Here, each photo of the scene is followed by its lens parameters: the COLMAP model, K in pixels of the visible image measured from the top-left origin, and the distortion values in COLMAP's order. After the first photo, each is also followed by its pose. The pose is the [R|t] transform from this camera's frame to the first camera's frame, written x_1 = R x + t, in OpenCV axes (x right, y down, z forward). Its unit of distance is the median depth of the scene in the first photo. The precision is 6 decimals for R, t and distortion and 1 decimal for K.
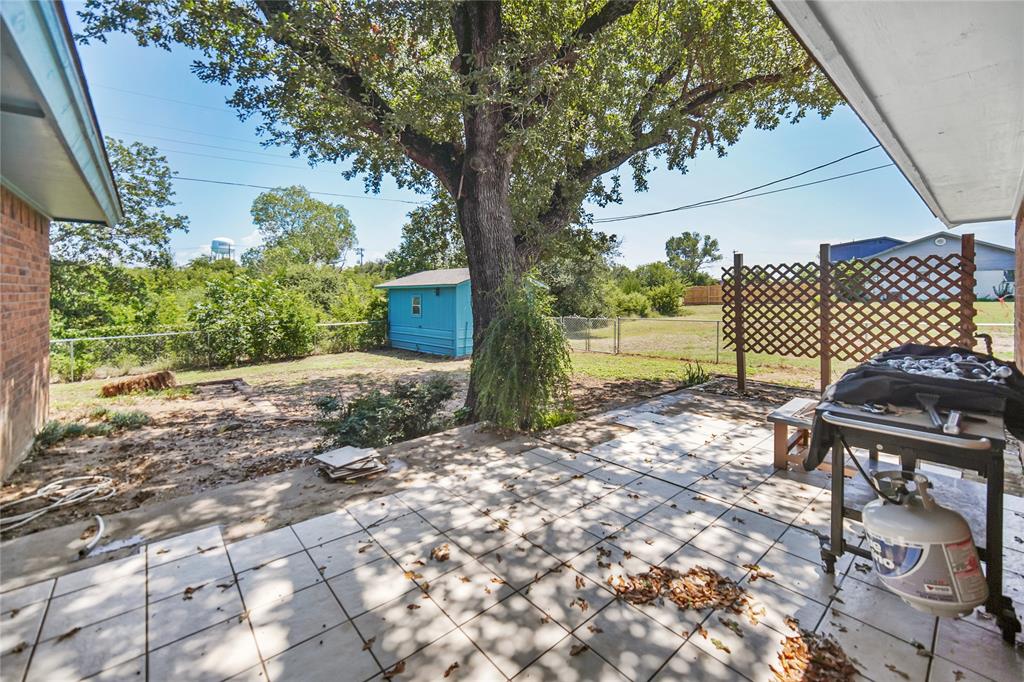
lens RADIAL K [[425.3, 0, 512.7], [0, 425.3, 292.2], [0, 0, 1]] dist [-0.001061, -0.000396]
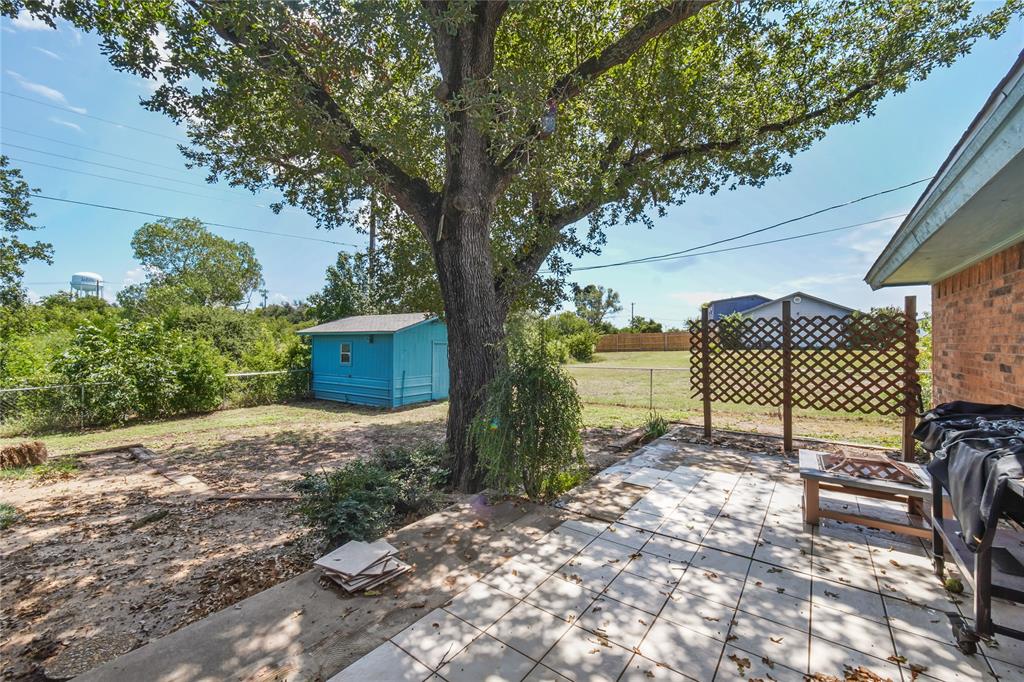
lens RADIAL K [[411.2, 0, 512.7], [0, 411.2, 334.0], [0, 0, 1]] dist [-0.001042, 0.000247]
pose [[0.978363, 0.010505, 0.206631, -0.148183], [-0.008301, 0.999899, -0.011530, -0.010106], [-0.206731, 0.009565, 0.978351, 0.106690]]
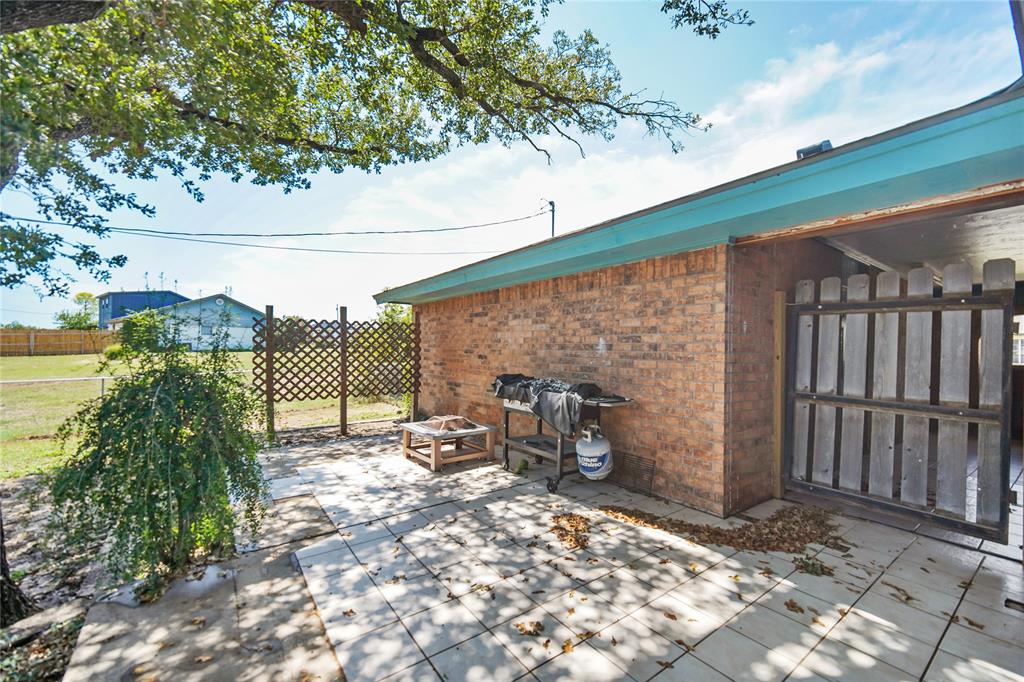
lens RADIAL K [[411.0, 0, 508.8], [0, 411.0, 349.4], [0, 0, 1]] dist [-0.002666, -0.000076]
pose [[0.095254, -0.000235, 0.995453, -0.386854], [-0.016127, 0.999868, 0.001779, 0.002976], [-0.995322, -0.016223, 0.095238, 0.353835]]
